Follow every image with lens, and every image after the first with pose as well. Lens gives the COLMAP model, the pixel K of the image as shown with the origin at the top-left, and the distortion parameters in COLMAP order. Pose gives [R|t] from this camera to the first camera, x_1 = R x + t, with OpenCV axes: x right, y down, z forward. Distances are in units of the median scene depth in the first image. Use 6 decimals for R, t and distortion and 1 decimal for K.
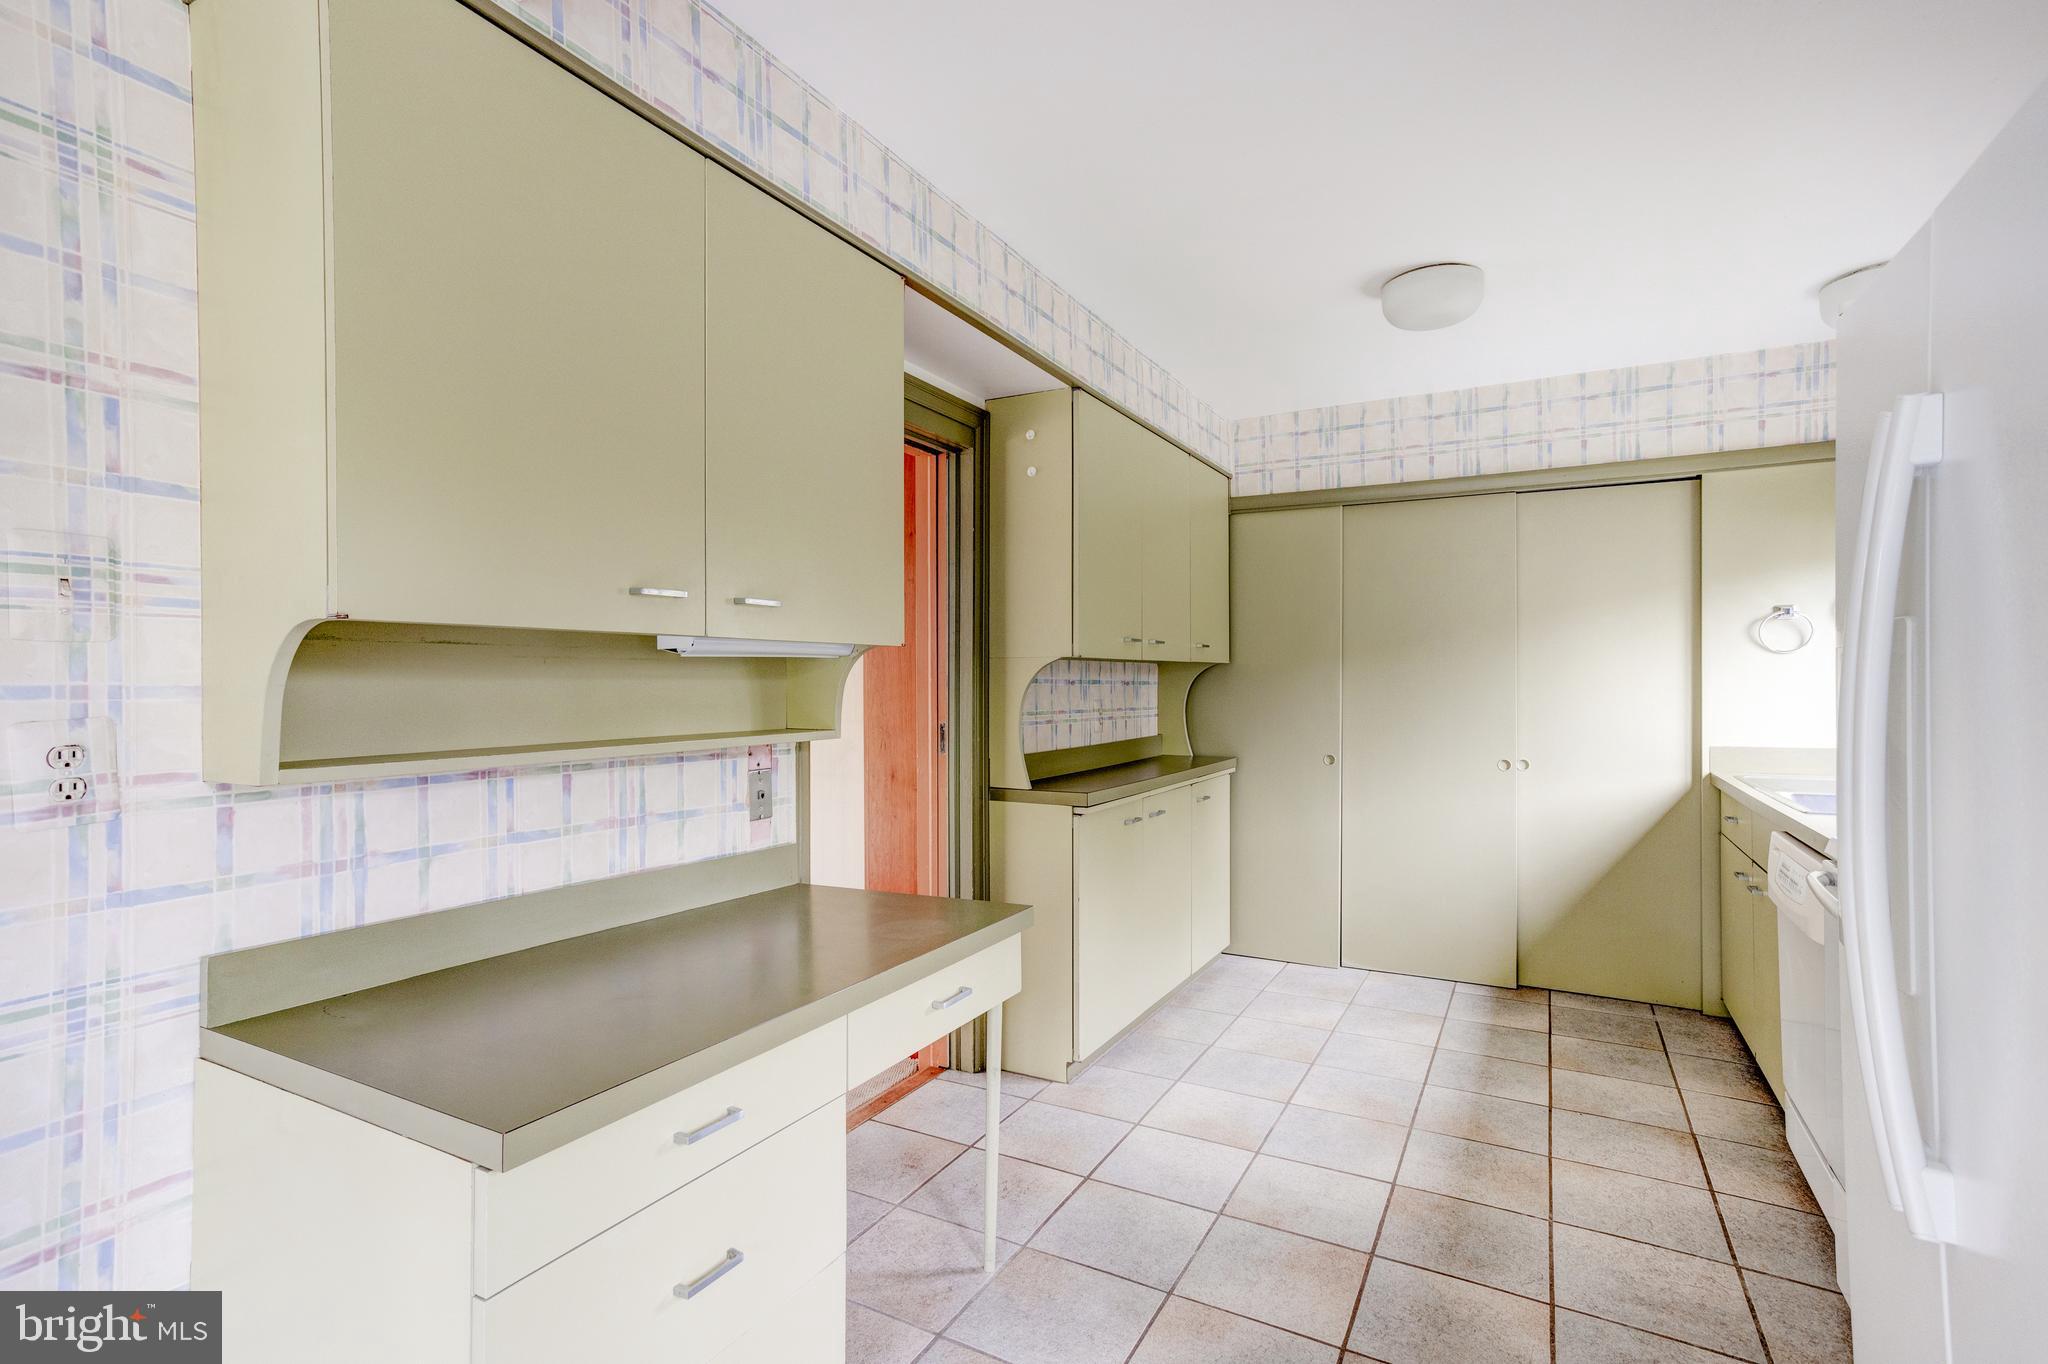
lens RADIAL K [[979.4, 0, 1032.0], [0, 979.4, 666.9], [0, 0, 1]] dist [-0.029898, 0.038071]
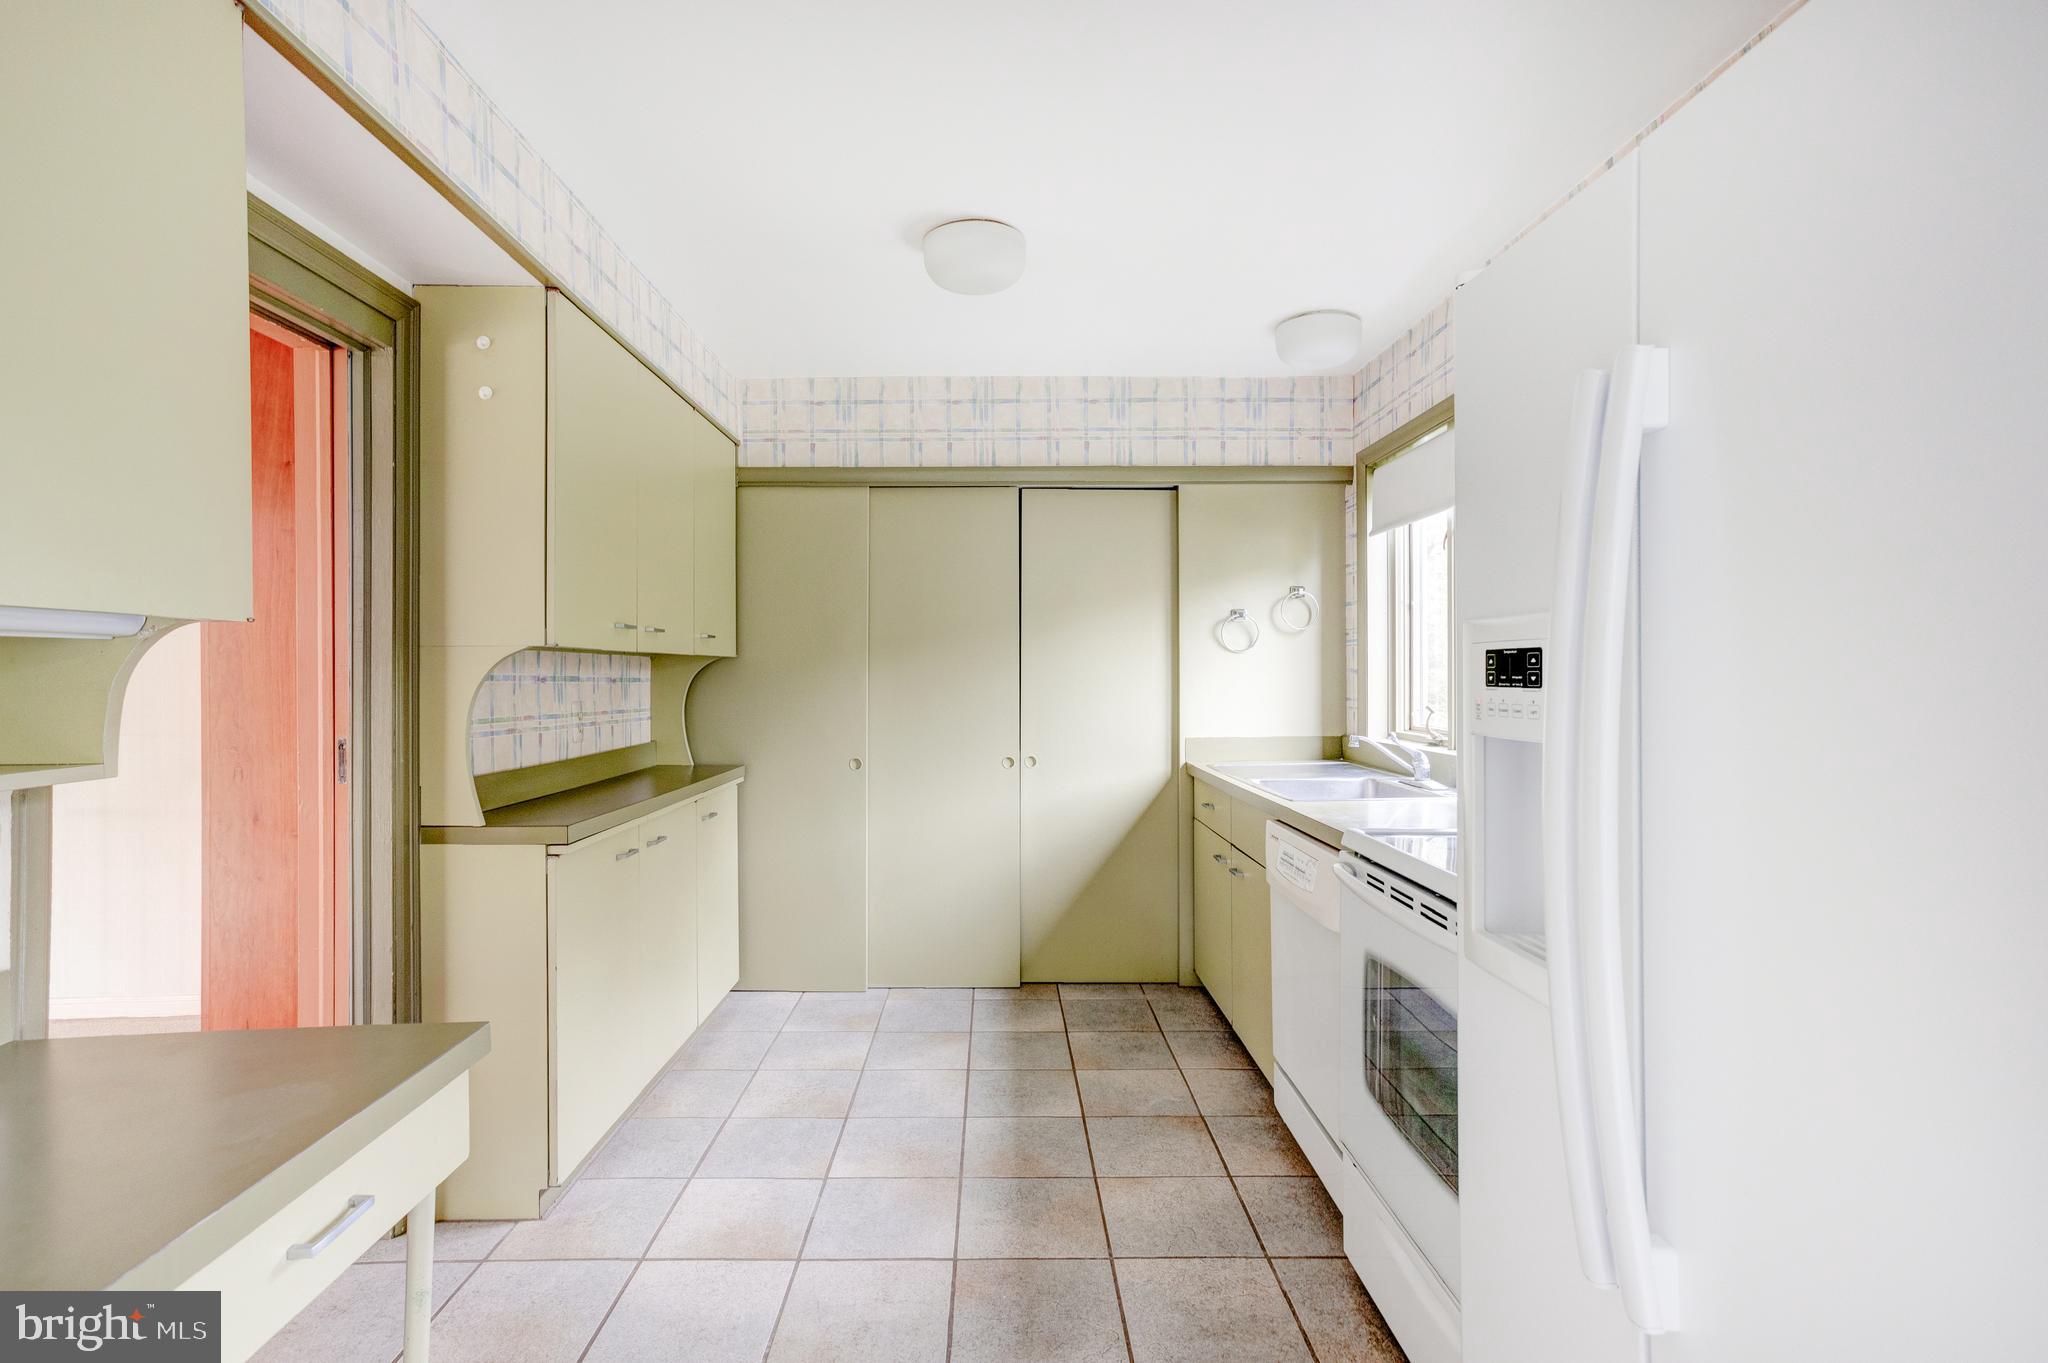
lens RADIAL K [[995.4, 0, 980.2], [0, 995.4, 678.3], [0, 0, 1]] dist [-0.031459, 0.041638]
pose [[0.893553, -0.000760, 0.448957, -0.001776], [-0.006453, 0.999874, 0.014536, 0.001175], [-0.448911, -0.015886, 0.893435, 0.145436]]
